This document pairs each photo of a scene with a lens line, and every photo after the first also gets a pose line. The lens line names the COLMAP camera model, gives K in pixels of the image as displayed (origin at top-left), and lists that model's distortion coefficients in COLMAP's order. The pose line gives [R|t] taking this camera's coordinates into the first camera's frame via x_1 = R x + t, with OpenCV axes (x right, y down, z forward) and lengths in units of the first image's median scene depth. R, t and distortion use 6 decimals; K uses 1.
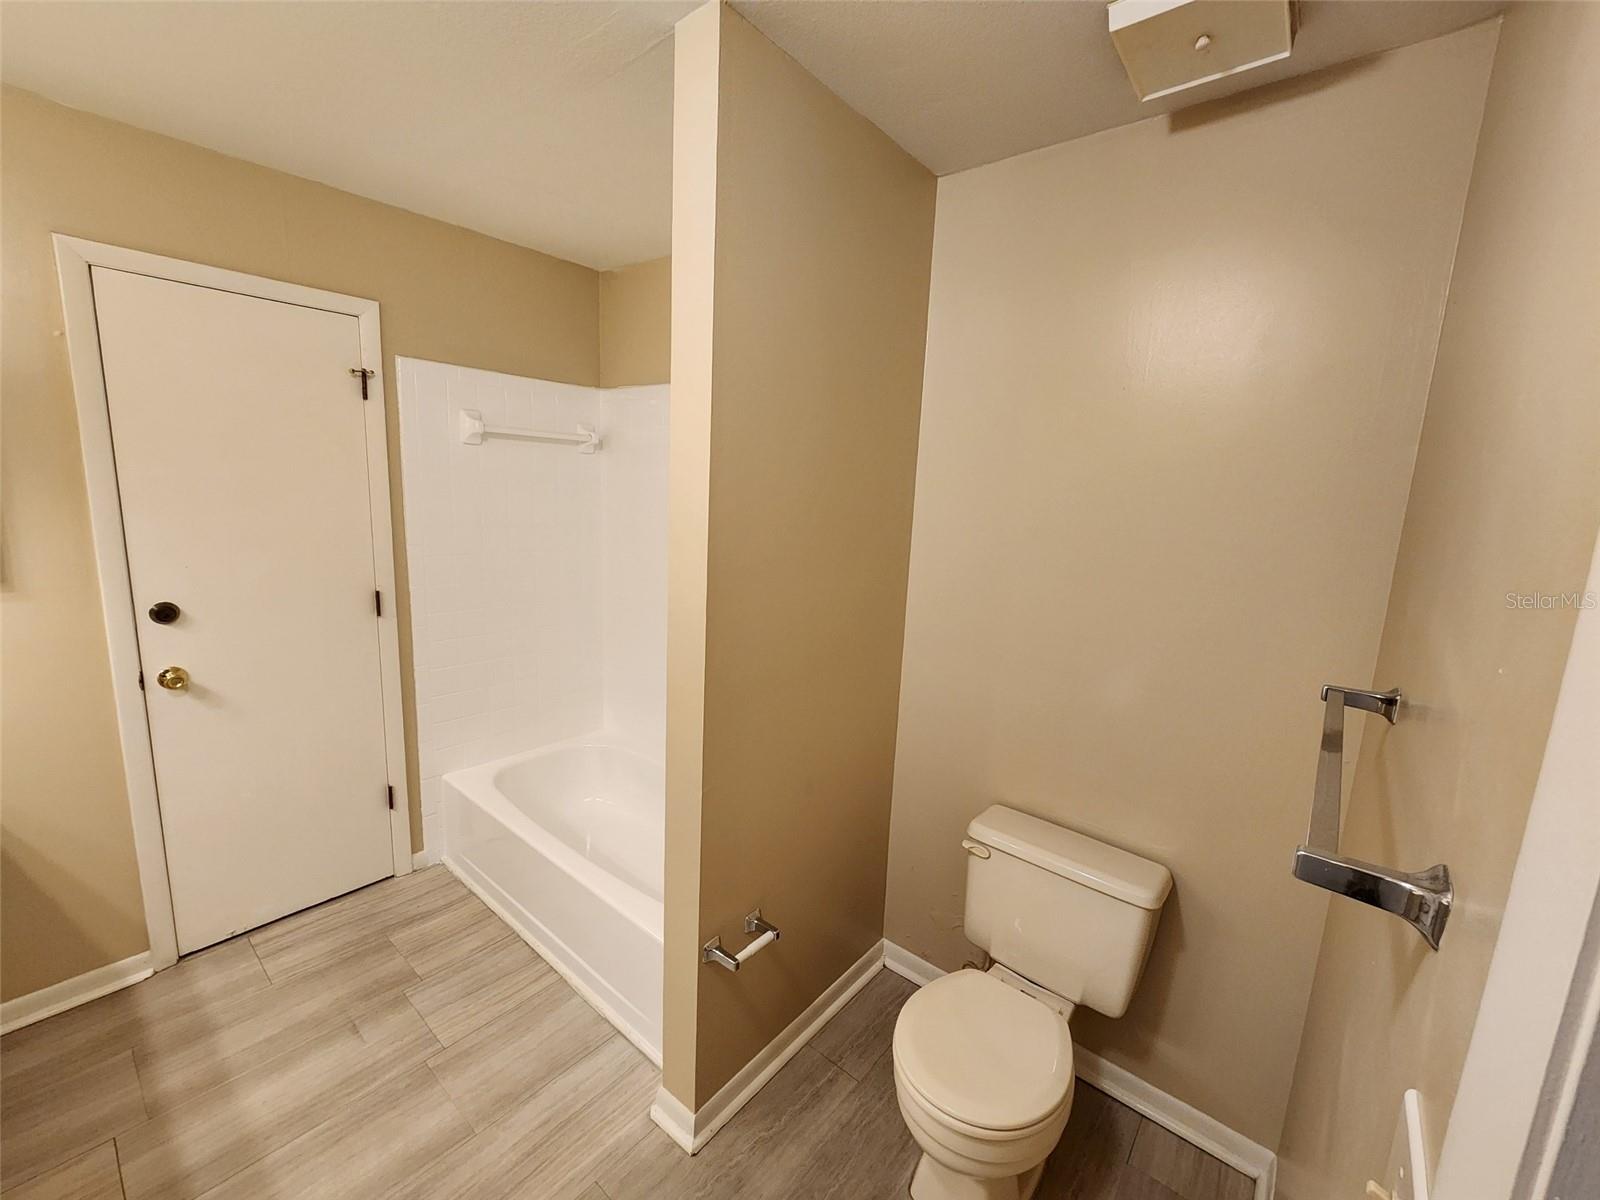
lens RADIAL K [[654.2, 0, 801.8], [0, 654.2, 597.9], [0, 0, 1]] dist [-0.002051, 0.000722]
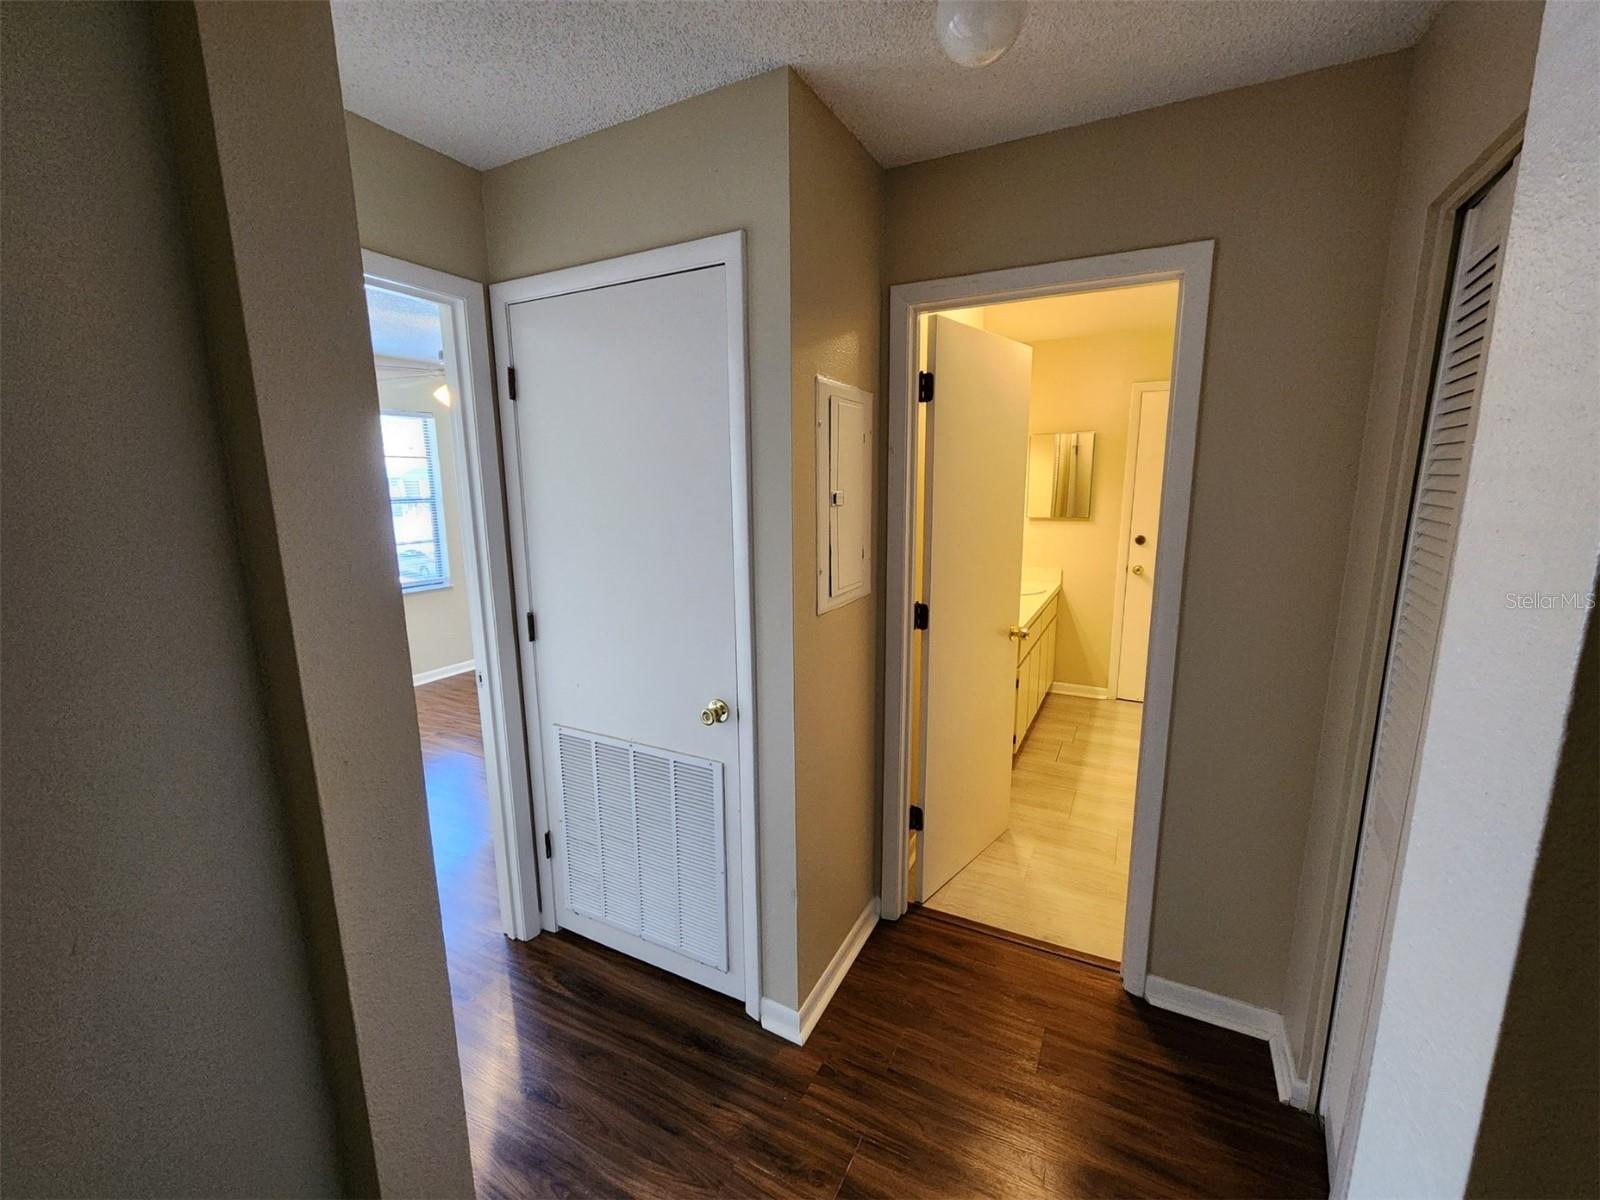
lens RADIAL K [[654.2, 0, 801.8], [0, 654.2, 597.9], [0, 0, 1]] dist [-0.002051, 0.000722]
pose [[0.208591, 0.128304, -0.969550, 0.974451], [-0.149735, 0.983859, 0.097983, 0.171817], [0.966473, 0.124737, 0.224436, -0.593719]]
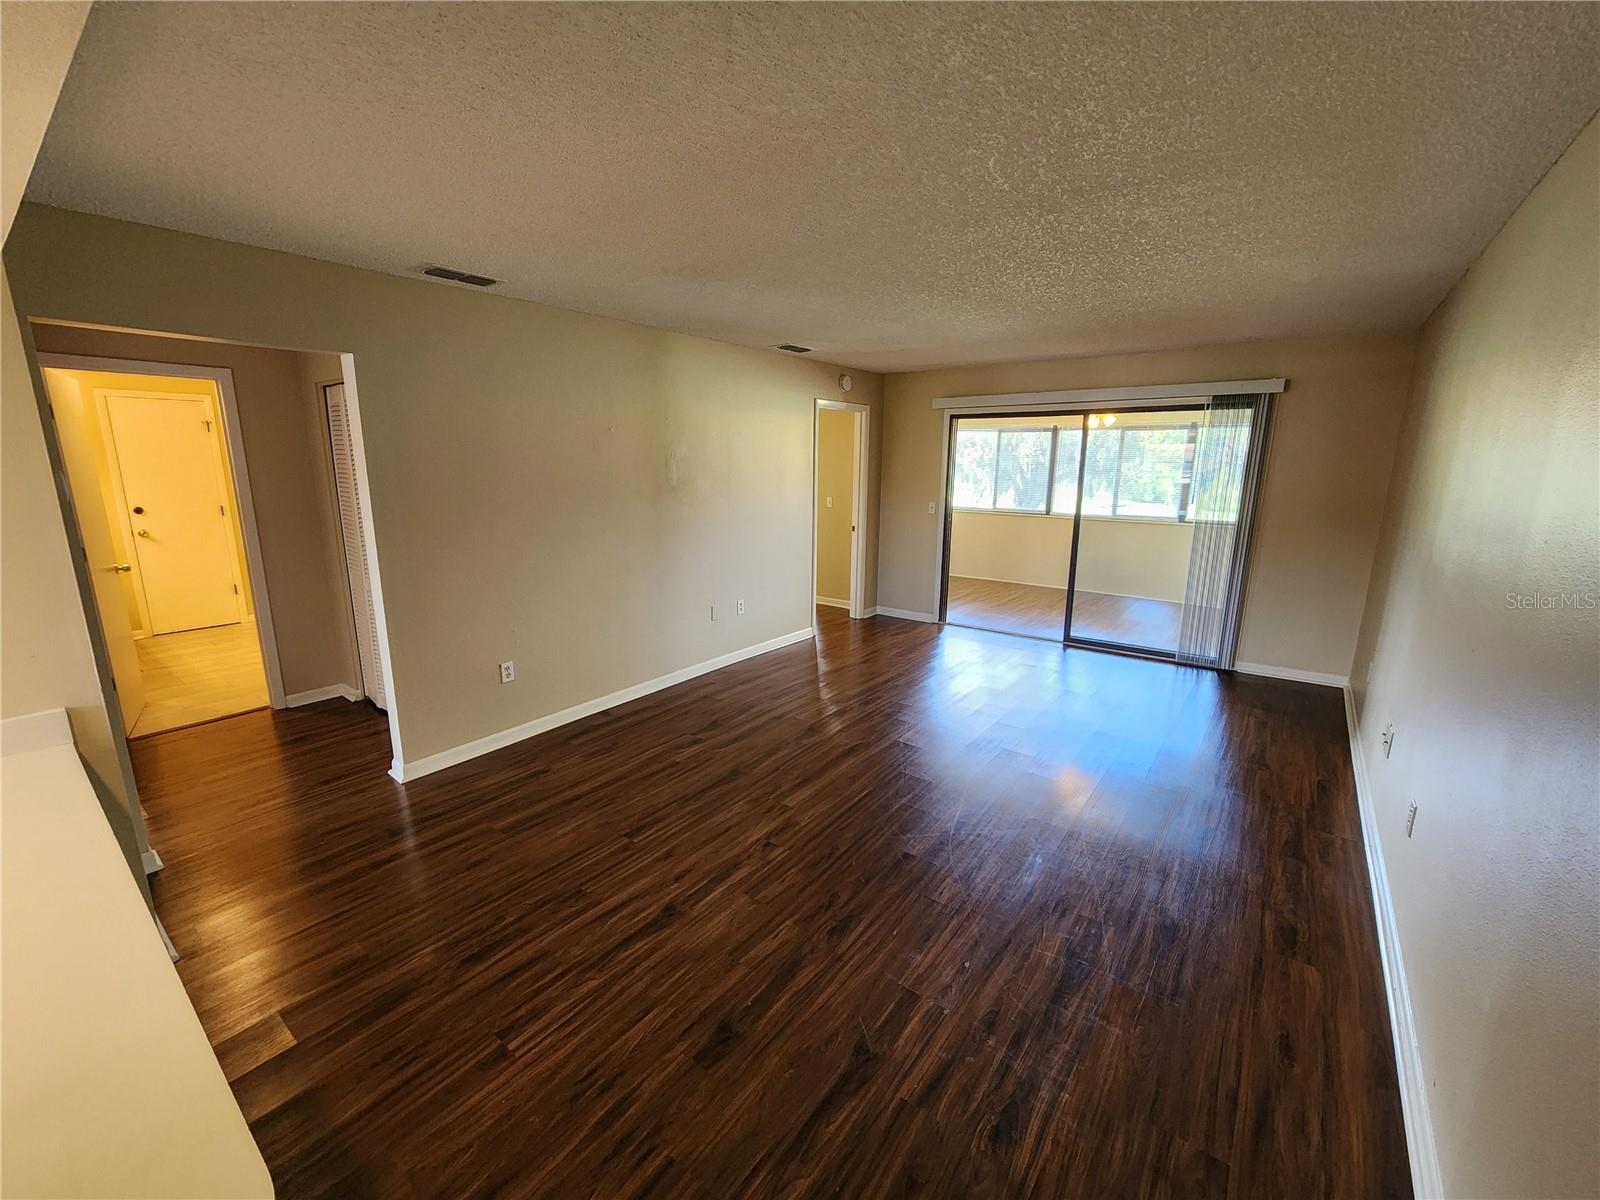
lens RADIAL K [[654.2, 0, 801.8], [0, 654.2, 597.9], [0, 0, 1]] dist [-0.002051, 0.000722]
pose [[0.998228, -0.044533, 0.039472, 1.864423], [0.042919, 0.998243, 0.040840, 0.421870], [-0.041222, -0.039074, 0.998386, -2.066331]]
